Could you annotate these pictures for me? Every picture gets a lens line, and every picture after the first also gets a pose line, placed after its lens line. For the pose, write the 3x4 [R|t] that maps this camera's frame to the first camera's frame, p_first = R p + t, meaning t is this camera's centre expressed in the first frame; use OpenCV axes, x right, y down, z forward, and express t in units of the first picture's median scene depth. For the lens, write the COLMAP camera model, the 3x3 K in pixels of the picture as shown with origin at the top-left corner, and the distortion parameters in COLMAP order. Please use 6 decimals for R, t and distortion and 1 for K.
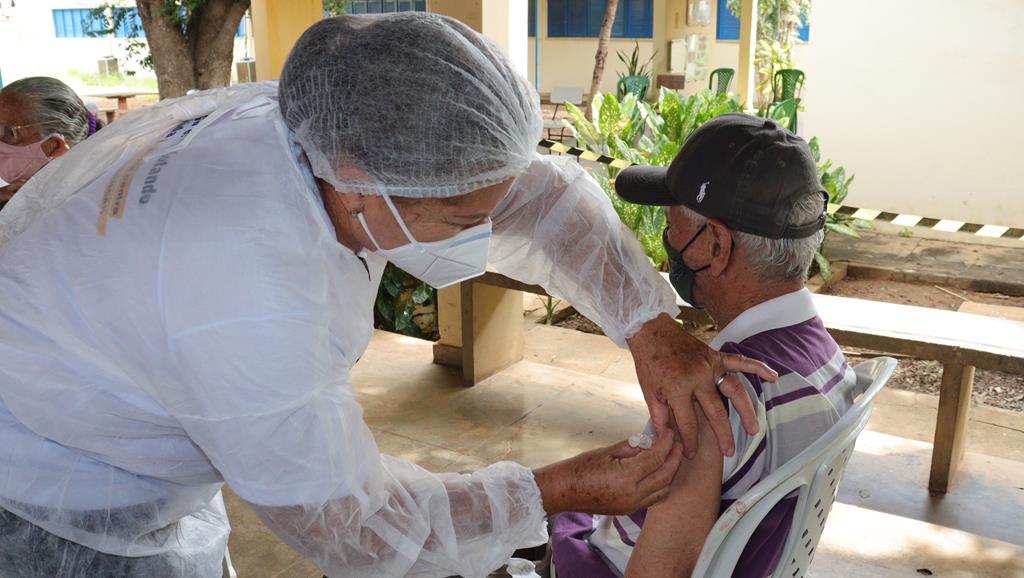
lens RADIAL K [[1082.4, 0, 512.4], [0, 1082.4, 288.6], [0, 0, 1]] dist [0.002777, 0.000000]
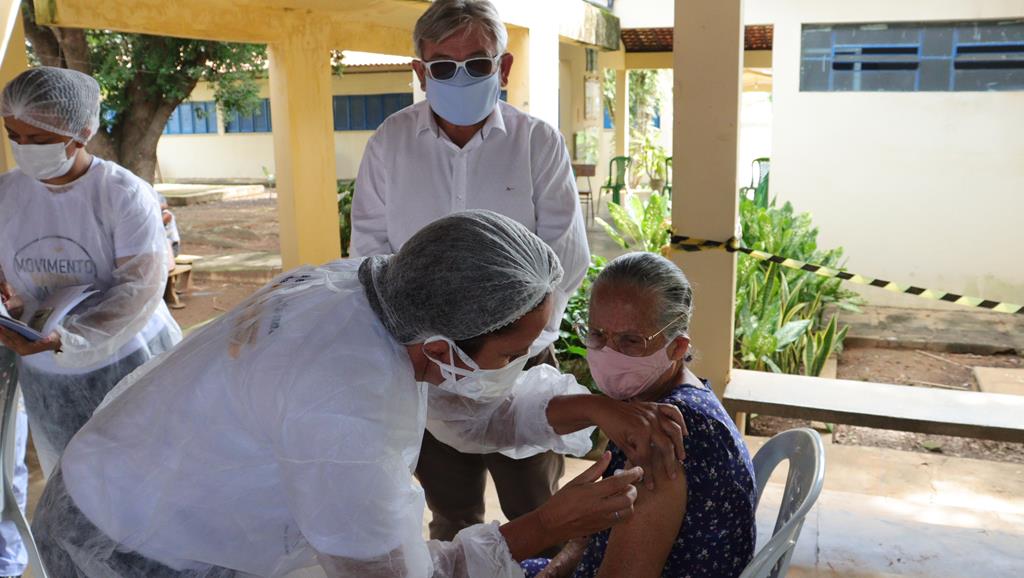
lens RADIAL K [[941.3, 0, 512.1], [0, 941.3, 289.0], [0, 0, 1]] dist [-0.009319, 0.000000]
pose [[0.982268, -0.051436, 0.180287, -0.176260], [0.061151, 0.996938, -0.048744, -0.040065], [-0.177228, 0.058905, 0.982405, 0.098902]]
